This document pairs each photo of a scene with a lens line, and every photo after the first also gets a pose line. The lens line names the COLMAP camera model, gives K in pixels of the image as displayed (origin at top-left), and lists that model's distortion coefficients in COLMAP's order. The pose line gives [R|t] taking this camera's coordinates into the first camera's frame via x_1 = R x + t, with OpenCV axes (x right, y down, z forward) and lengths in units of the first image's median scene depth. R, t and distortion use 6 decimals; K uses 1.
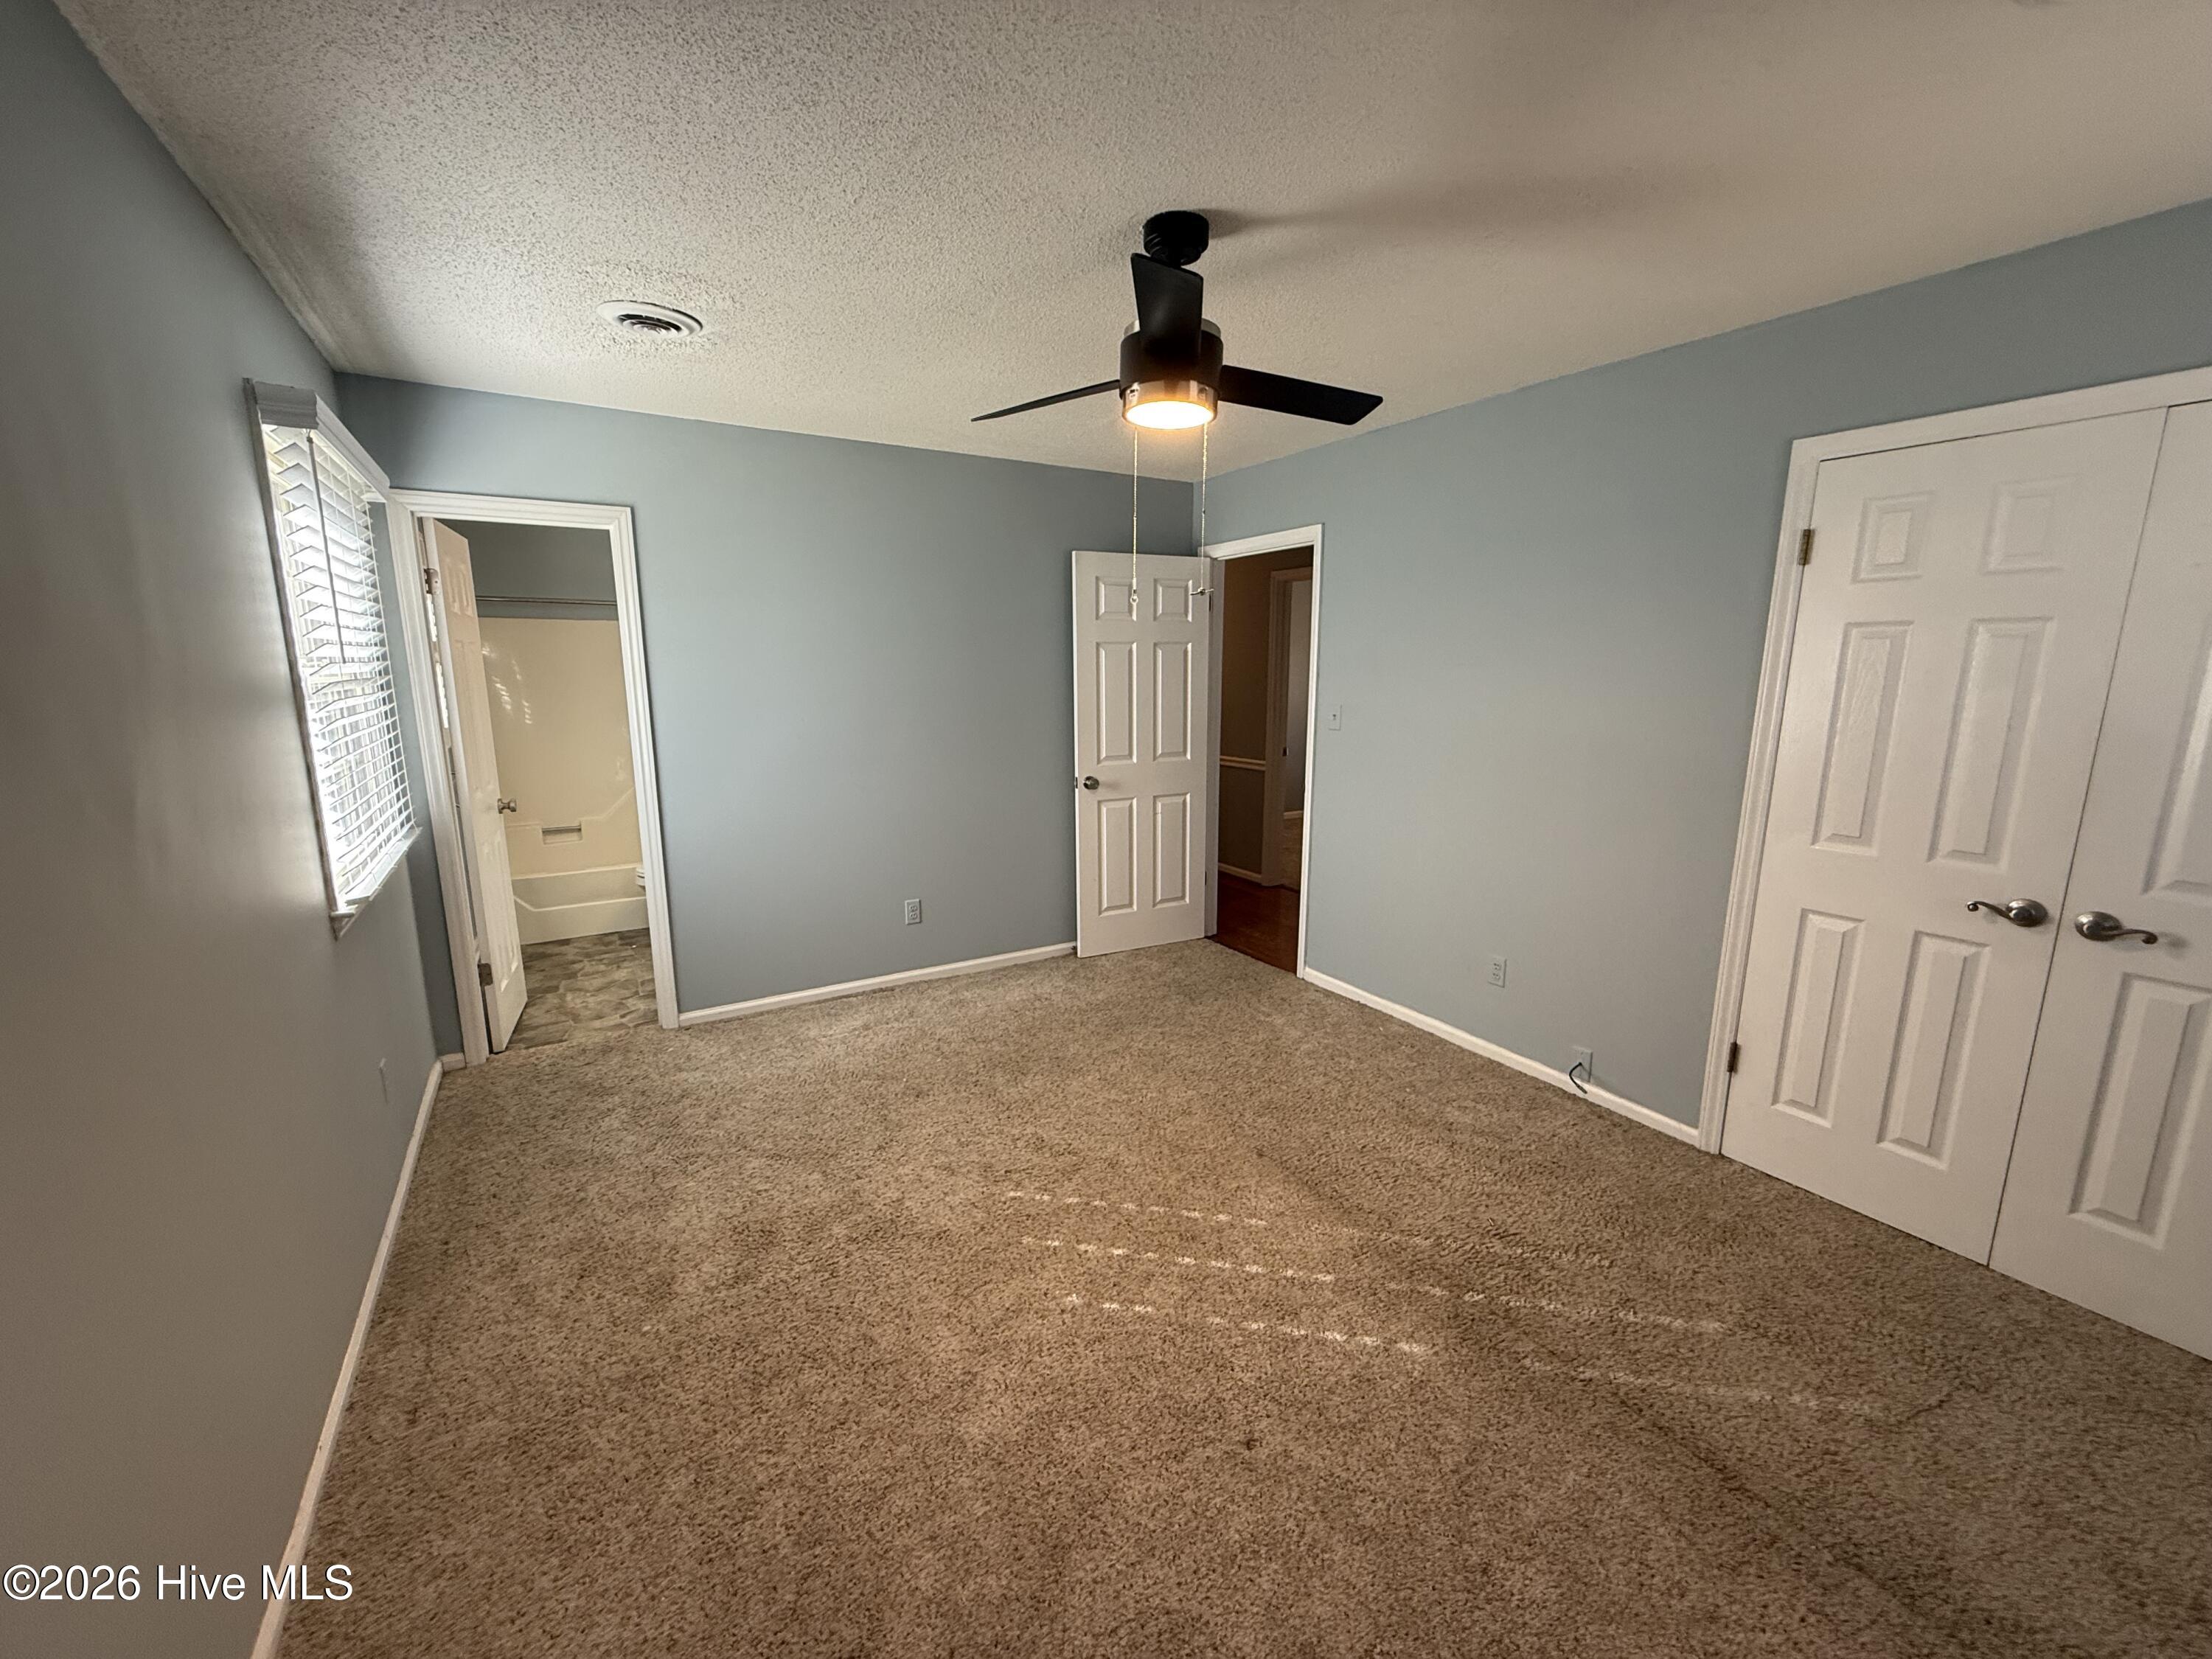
lens RADIAL K [[885.3, 0, 1098.9], [0, 885.3, 833.7], [0, 0, 1]] dist [-0.000131, 0.000256]
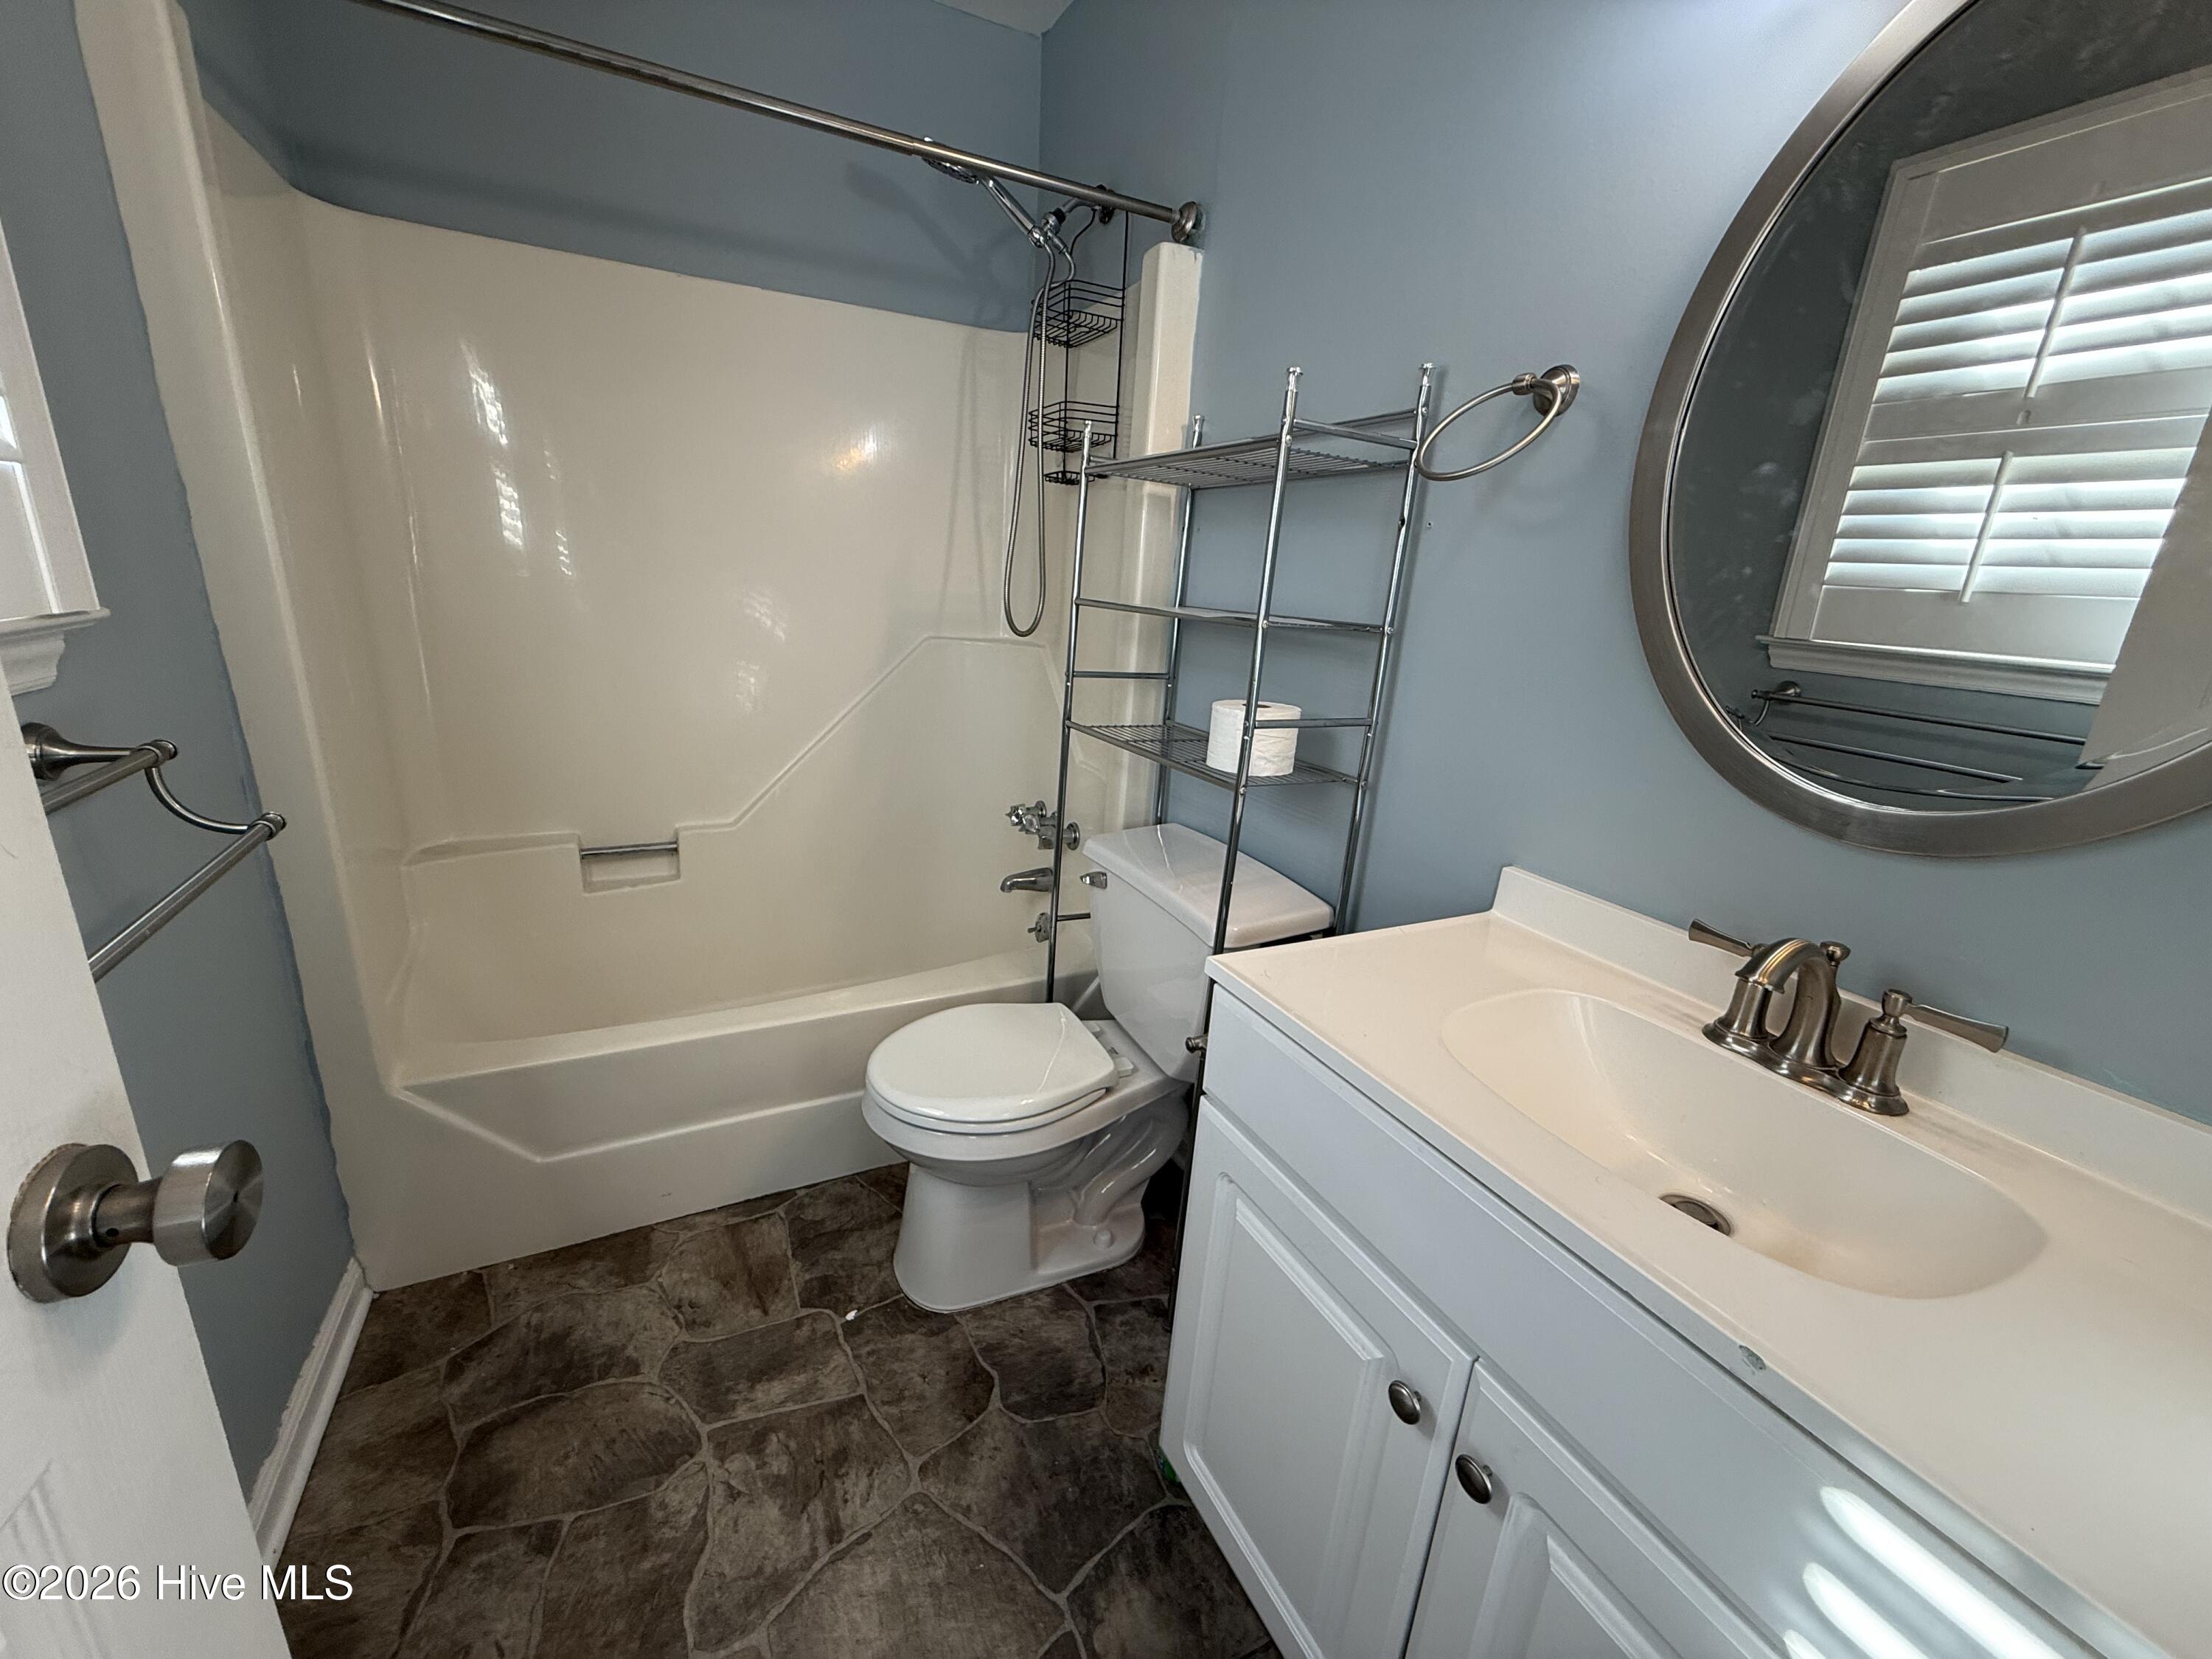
lens RADIAL K [[885.3, 0, 1098.9], [0, 885.3, 833.7], [0, 0, 1]] dist [-0.000131, 0.000256]
pose [[0.995142, 0.083904, -0.051496, -0.375443], [-0.078321, 0.991672, 0.102237, -0.063416], [0.059645, -0.097707, 0.993426, 0.615189]]
